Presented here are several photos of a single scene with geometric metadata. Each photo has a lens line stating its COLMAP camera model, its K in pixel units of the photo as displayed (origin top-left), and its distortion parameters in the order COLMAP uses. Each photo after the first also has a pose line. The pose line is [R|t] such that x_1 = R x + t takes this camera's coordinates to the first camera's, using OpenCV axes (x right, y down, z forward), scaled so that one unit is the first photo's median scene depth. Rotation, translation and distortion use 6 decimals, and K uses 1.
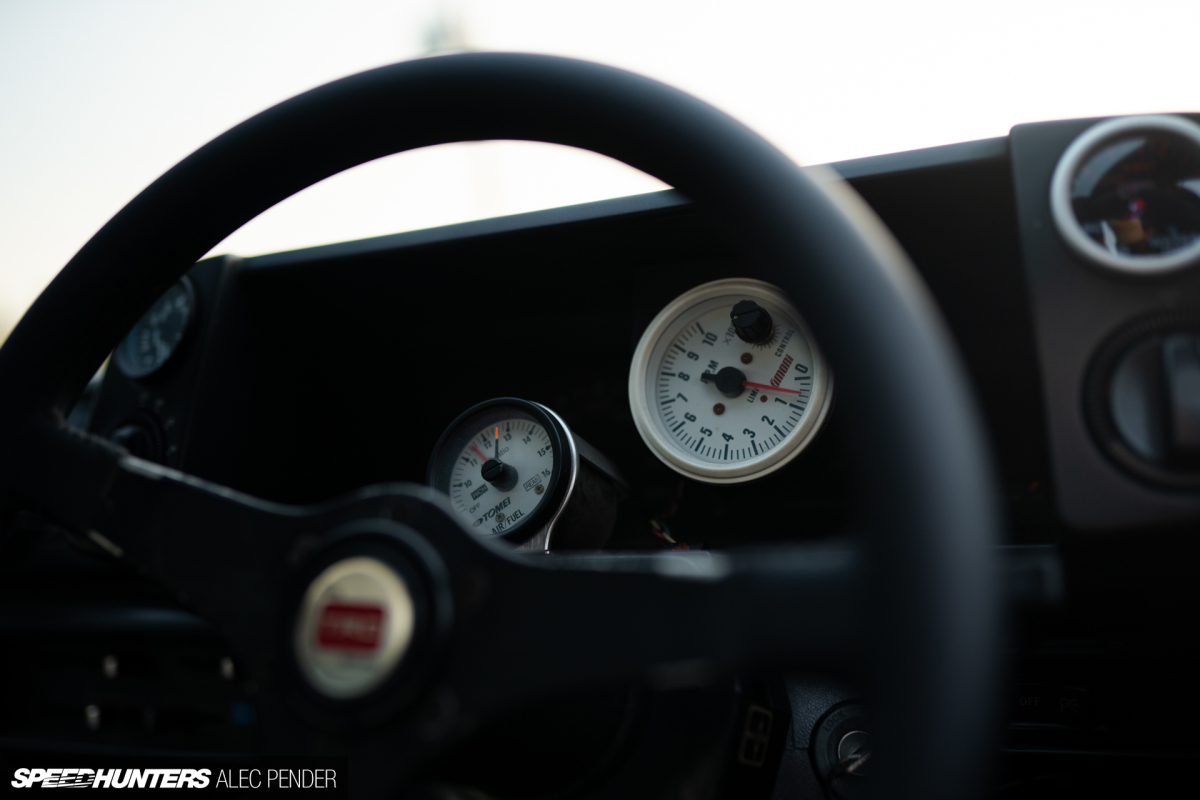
lens RADIAL K [[1234.8, 0, 596.5], [0, 1234.8, 400.8], [0, 0, 1]] dist [0.007562, 0.000000]
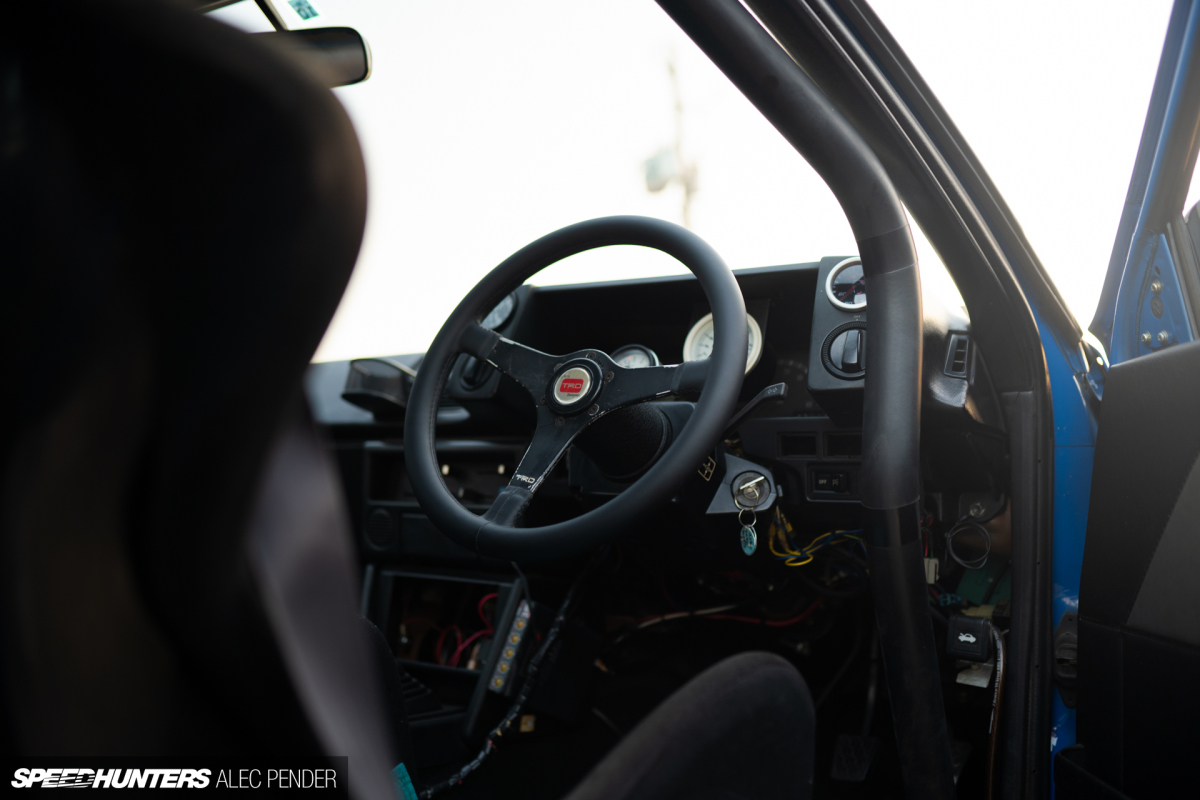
lens RADIAL K [[1234.8, 0, 601.6], [0, 1234.8, 400.3], [0, 0, 1]] dist [0.007562, 0.000000]
pose [[0.981269, 0.116223, -0.153631, 0.303092], [-0.131844, 0.986639, -0.095709, 0.417702], [0.140455, 0.114172, 0.983482, -1.732661]]
